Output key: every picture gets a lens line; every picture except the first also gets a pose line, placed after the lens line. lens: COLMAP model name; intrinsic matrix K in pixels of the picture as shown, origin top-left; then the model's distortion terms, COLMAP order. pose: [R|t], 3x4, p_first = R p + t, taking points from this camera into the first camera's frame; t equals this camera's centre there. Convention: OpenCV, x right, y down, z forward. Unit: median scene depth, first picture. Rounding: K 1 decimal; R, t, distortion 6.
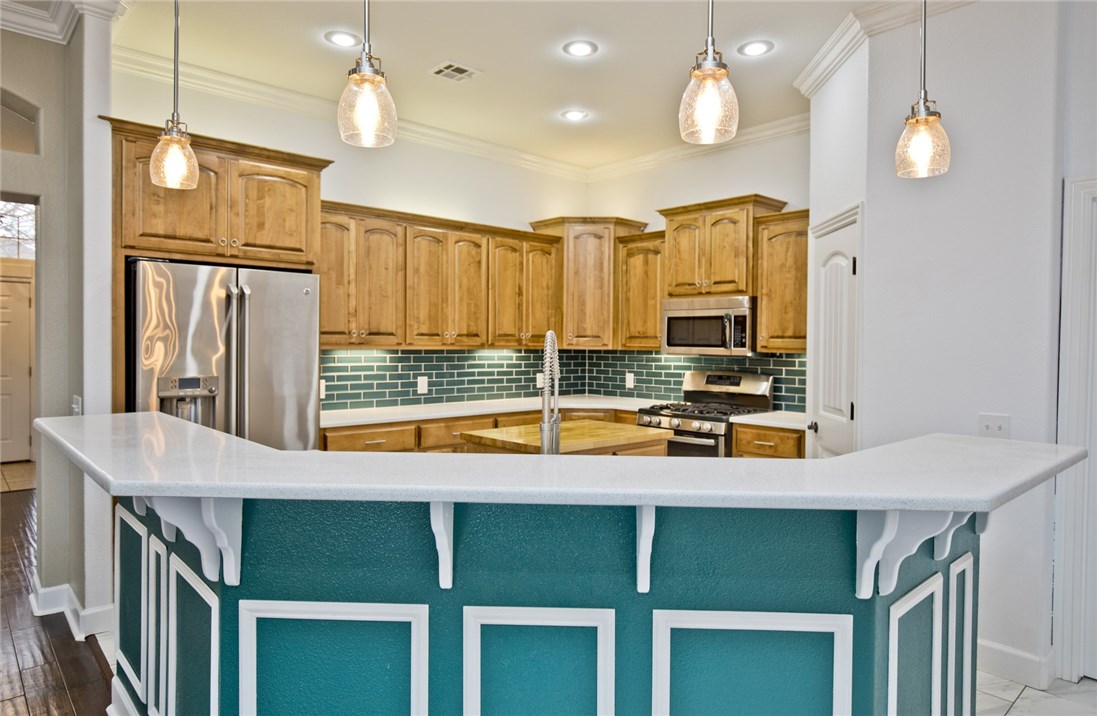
lens RADIAL K [[669.0, 0, 557.1], [0, 669.0, 348.4], [0, 0, 1]] dist [-0.002287, 0.000025]
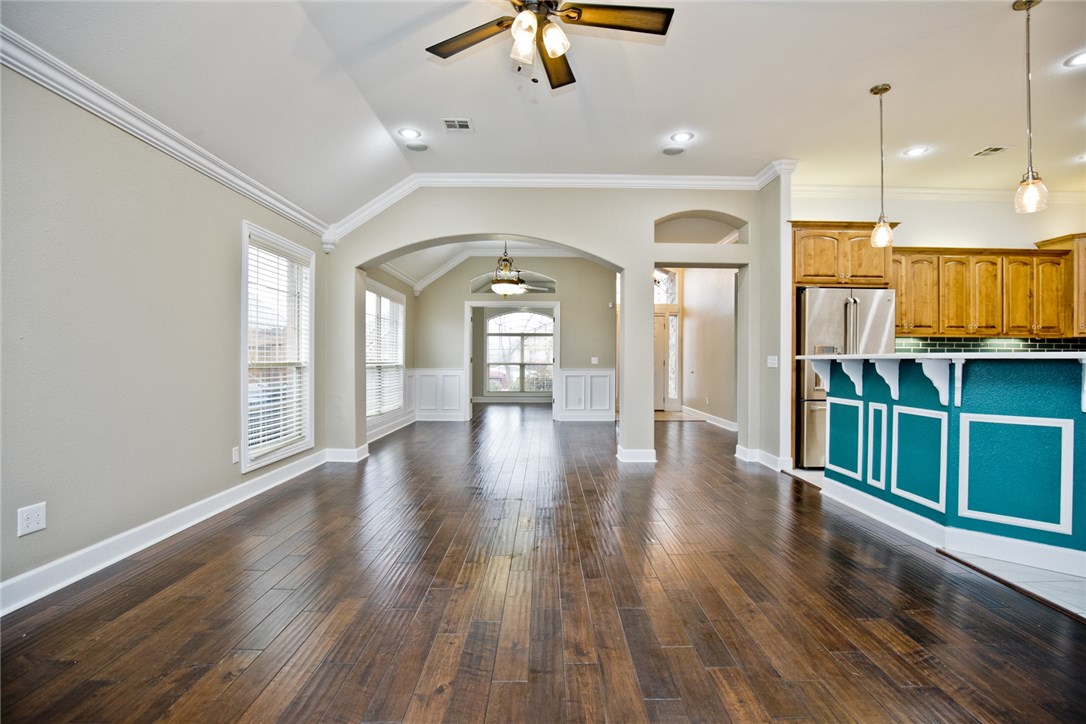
lens RADIAL K [[501.6, 0, 549.0], [0, 501.6, 361.0], [0, 0, 1]] dist [-0.031595, 0.003236]
pose [[0.739397, -0.002181, -0.673266, -0.128016], [-0.005596, 0.999940, -0.009385, 0.072566], [0.673246, 0.010707, 0.739341, -0.429182]]
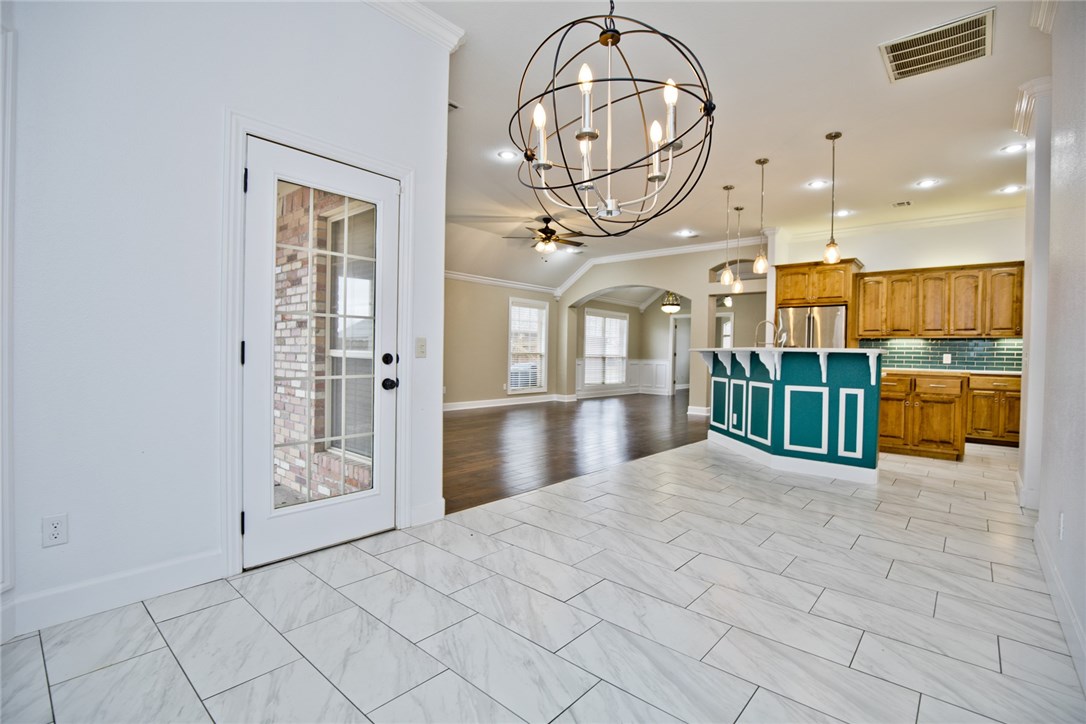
lens RADIAL K [[501.6, 0, 543.1], [0, 501.6, 361.2], [0, 0, 1]] dist [-0.031595, 0.003236]
pose [[0.100774, 0.010795, -0.994851, 1.097143], [-0.028041, 0.999575, 0.008006, 0.088790], [0.994514, 0.027090, 0.101034, -0.234798]]
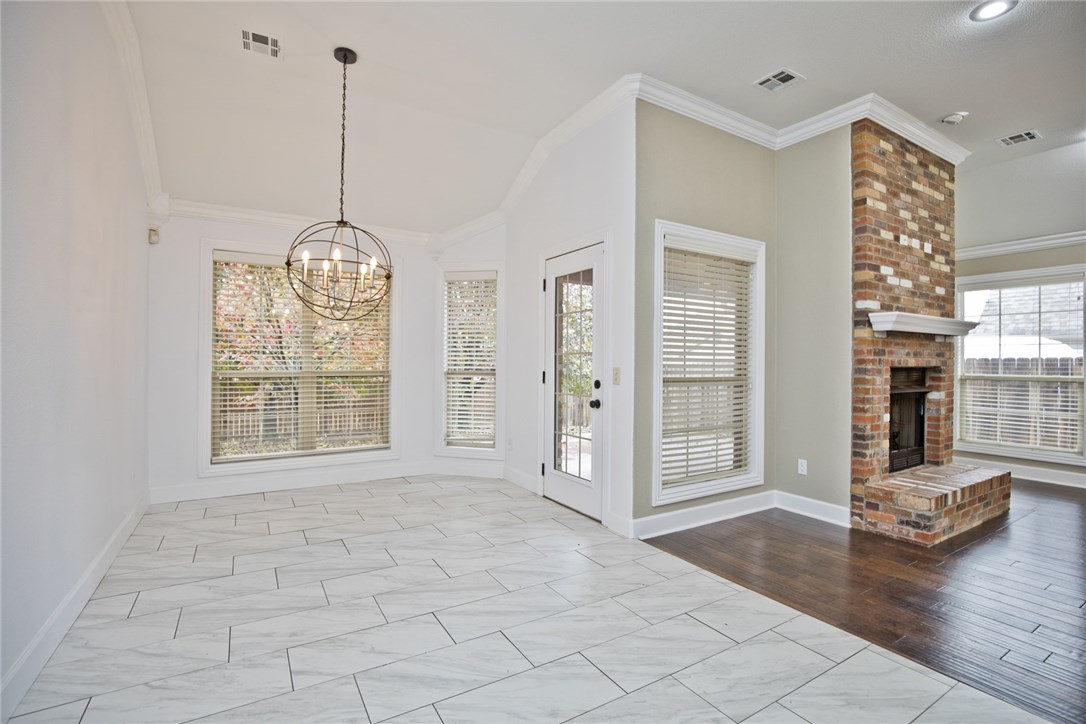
lens RADIAL K [[501.6, 0, 558.4], [0, 501.6, 360.0], [0, 0, 1]] dist [-0.031595, 0.003236]
pose [[-0.982605, -0.016919, 0.184937, 0.382873], [-0.015352, 0.999833, 0.009903, 0.051104], [-0.185074, 0.006892, -0.982700, 0.422685]]
